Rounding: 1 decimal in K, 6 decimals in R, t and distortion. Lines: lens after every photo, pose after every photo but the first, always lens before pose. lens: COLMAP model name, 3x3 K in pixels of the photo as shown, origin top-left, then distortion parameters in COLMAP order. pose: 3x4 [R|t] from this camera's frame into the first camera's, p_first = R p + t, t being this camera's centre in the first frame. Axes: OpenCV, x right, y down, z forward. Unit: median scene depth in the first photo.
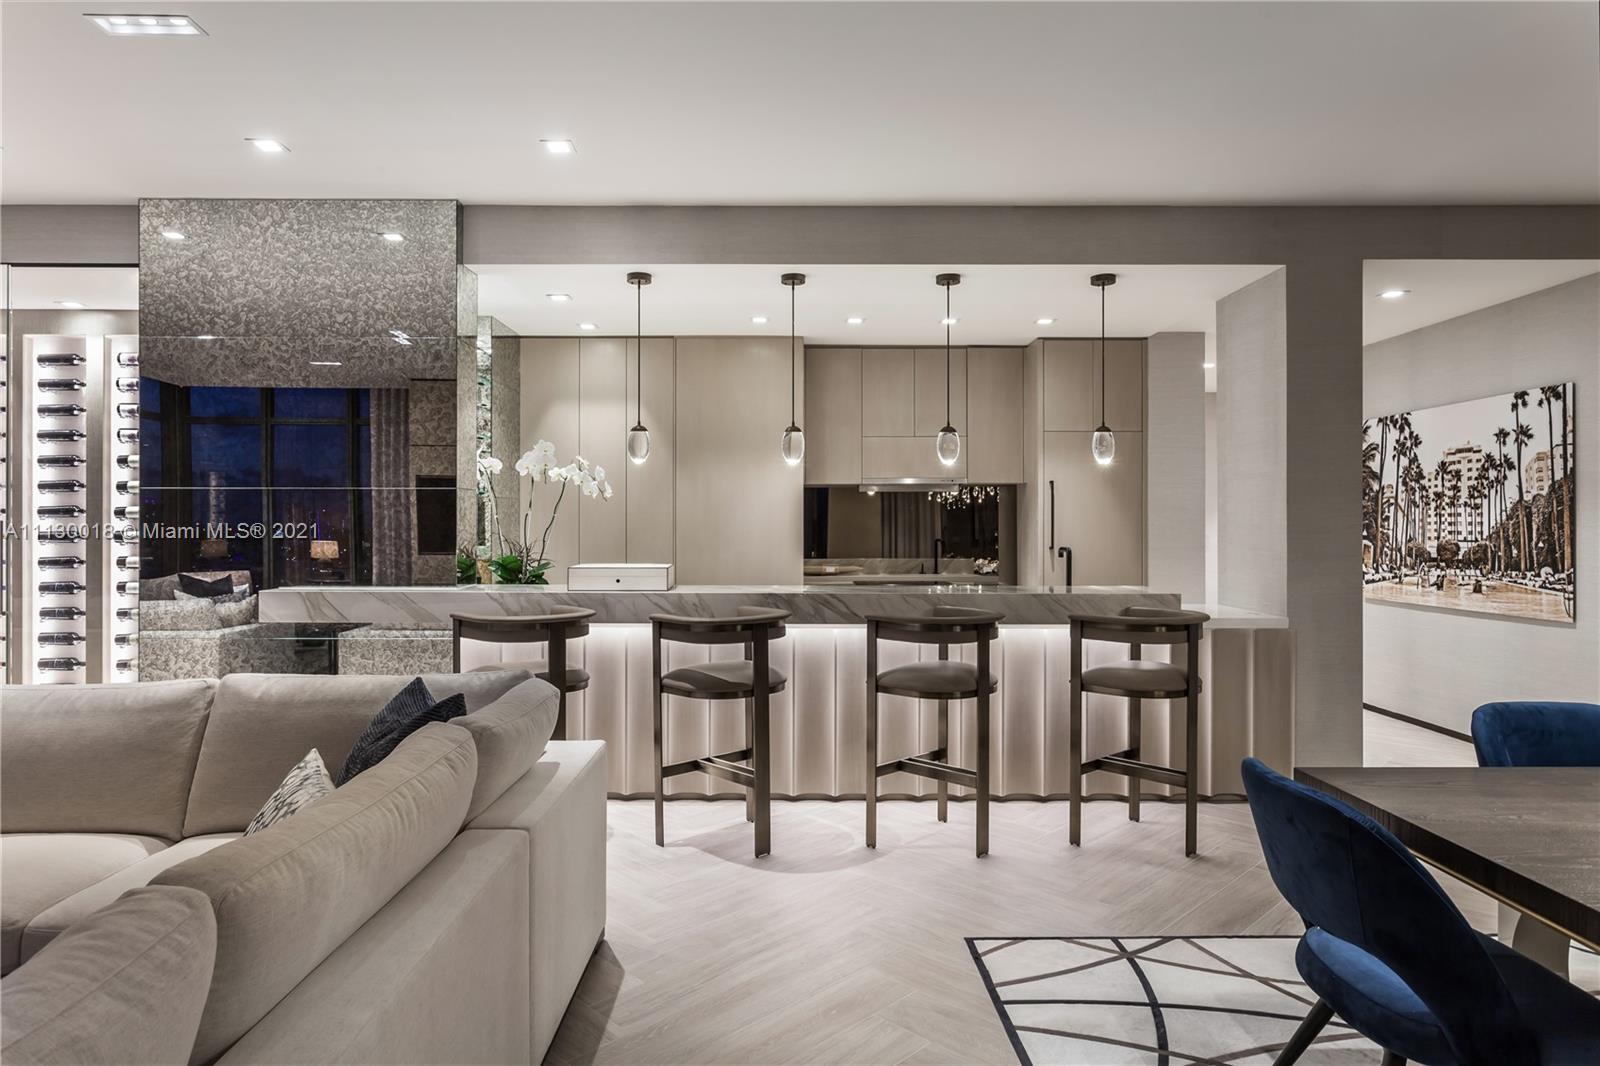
lens RADIAL K [[966.5, 0, 793.2], [0, 966.5, 529.0], [0, 0, 1]] dist [-0.010210, -0.002953]
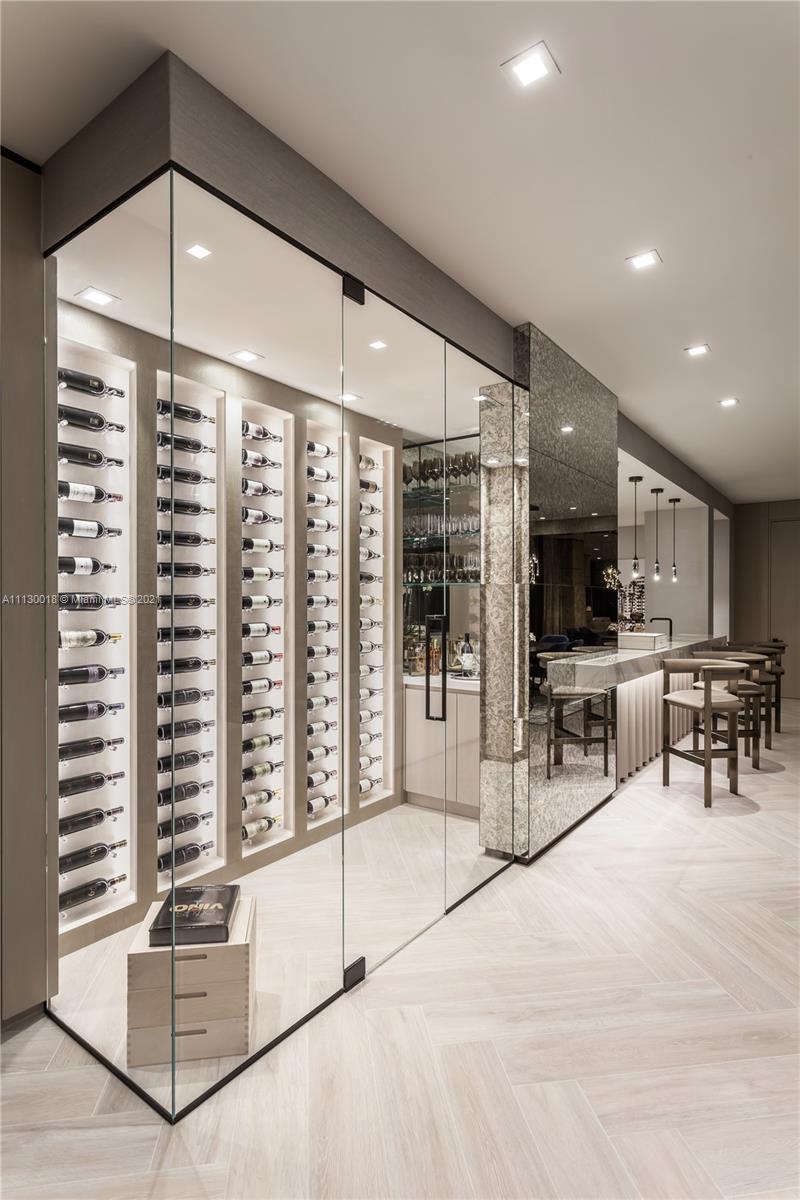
lens RADIAL K [[620.2, 0, 392.8], [0, 620.2, 603.9], [0, 0, 1]] dist [-0.000869, -0.000003]
pose [[0.612967, -0.002647, 0.790104, -0.951173], [0.000197, 0.999995, 0.003198, -0.014600], [-0.790109, -0.001805, 0.612964, 0.469380]]
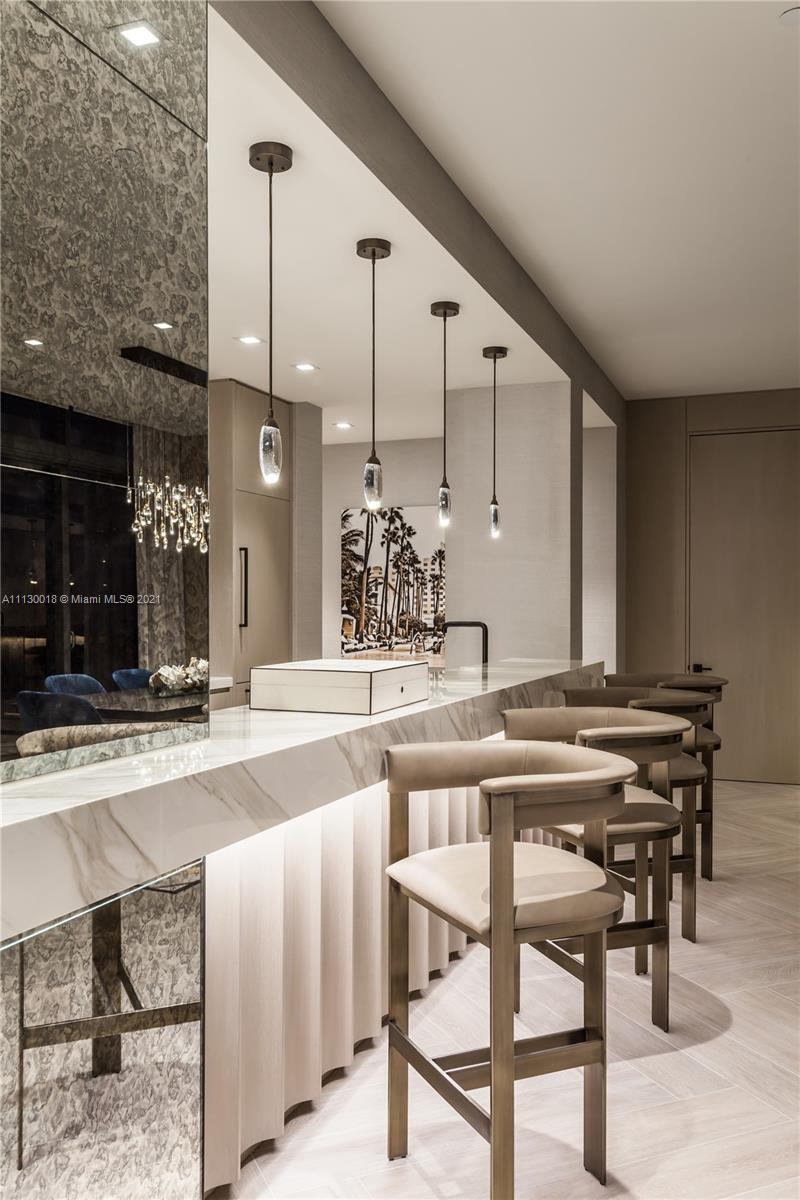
lens RADIAL K [[988.9, 0, 399.0], [0, 988.9, 600.2], [0, 0, 1]] dist [0.005595, -0.006180]
pose [[0.384973, 0.005865, 0.922909, -0.493507], [0.000617, 0.999978, -0.006612, 0.002798], [-0.922928, 0.003115, 0.384961, 0.524958]]
